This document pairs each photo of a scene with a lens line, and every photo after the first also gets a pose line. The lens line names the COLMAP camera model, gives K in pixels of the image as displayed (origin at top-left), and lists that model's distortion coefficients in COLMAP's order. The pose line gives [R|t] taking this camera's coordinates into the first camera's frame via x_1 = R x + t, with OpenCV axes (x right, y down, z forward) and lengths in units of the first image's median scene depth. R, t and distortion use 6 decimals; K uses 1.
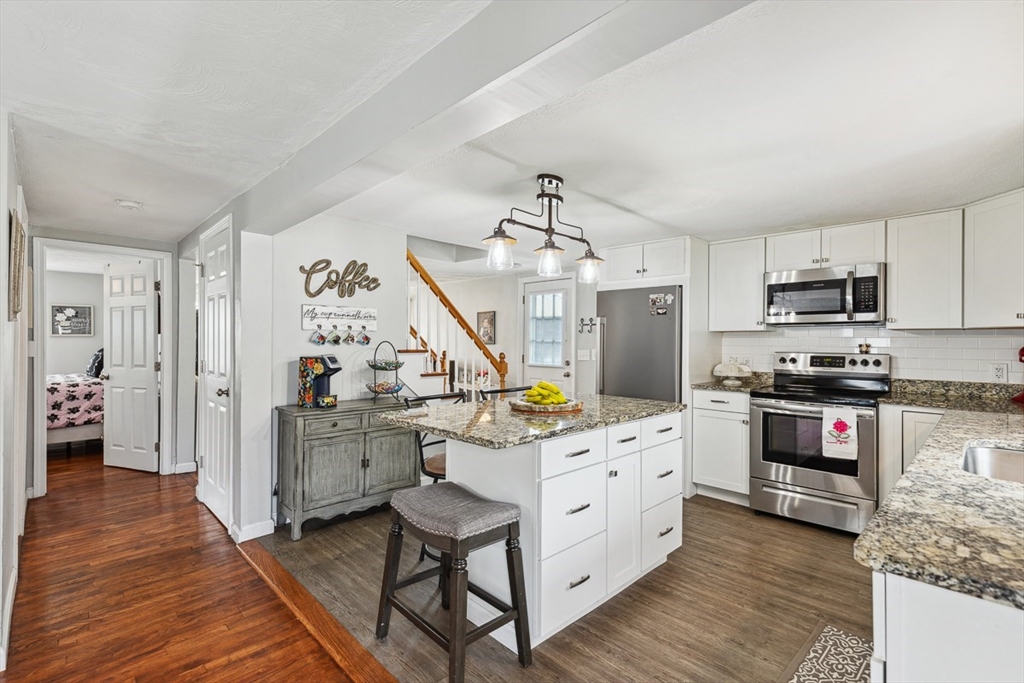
lens RADIAL K [[463.5, 0, 511.8], [0, 463.5, 341.8], [0, 0, 1]] dist [0.012056, -0.003170]
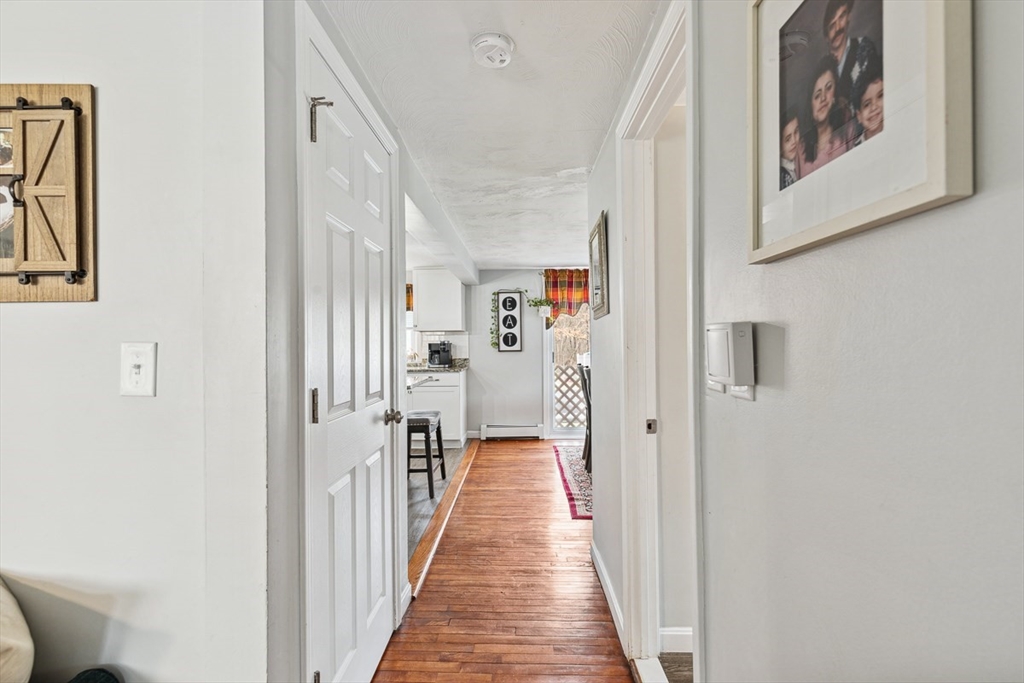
lens RADIAL K [[463.5, 0, 513.3], [0, 463.5, 345.7], [0, 0, 1]] dist [0.012056, -0.003170]
pose [[-0.699247, -0.012160, 0.714776, -1.126375], [0.001995, 0.999818, 0.018962, -0.009288], [-0.714877, 0.014685, -0.699096, 1.264858]]
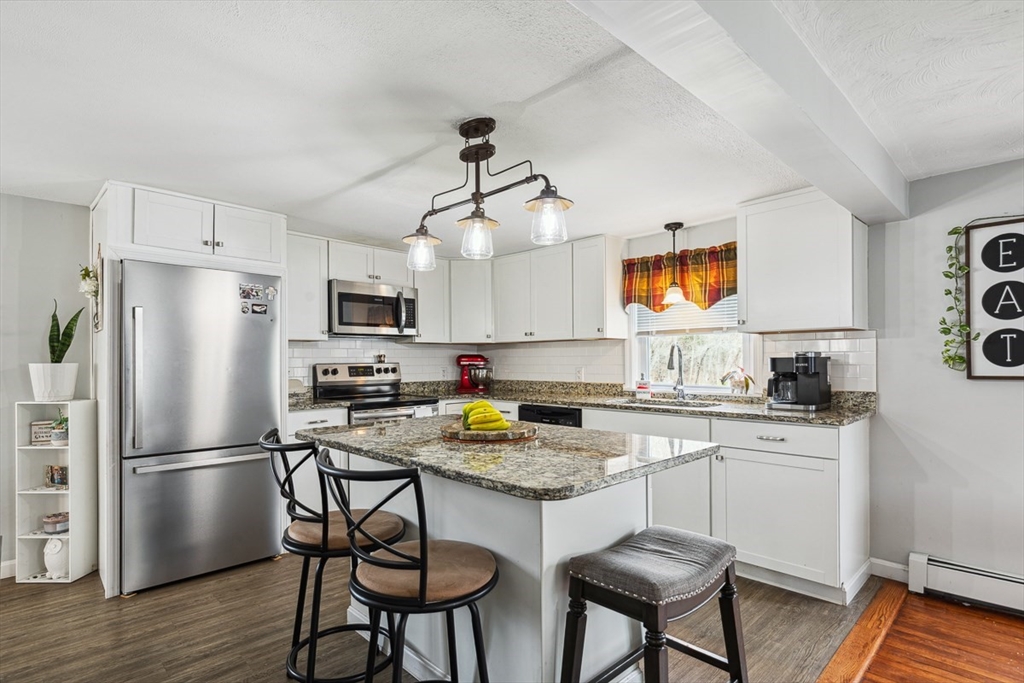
lens RADIAL K [[512.7, 0, 515.6], [0, 512.7, 363.4], [0, 0, 1]] dist [-0.004114, 0.000083]
pose [[-0.002461, -0.015593, 0.999875, -0.561715], [0.004902, 0.999866, 0.015605, 0.009121], [-0.999985, 0.004940, -0.002384, 0.725130]]
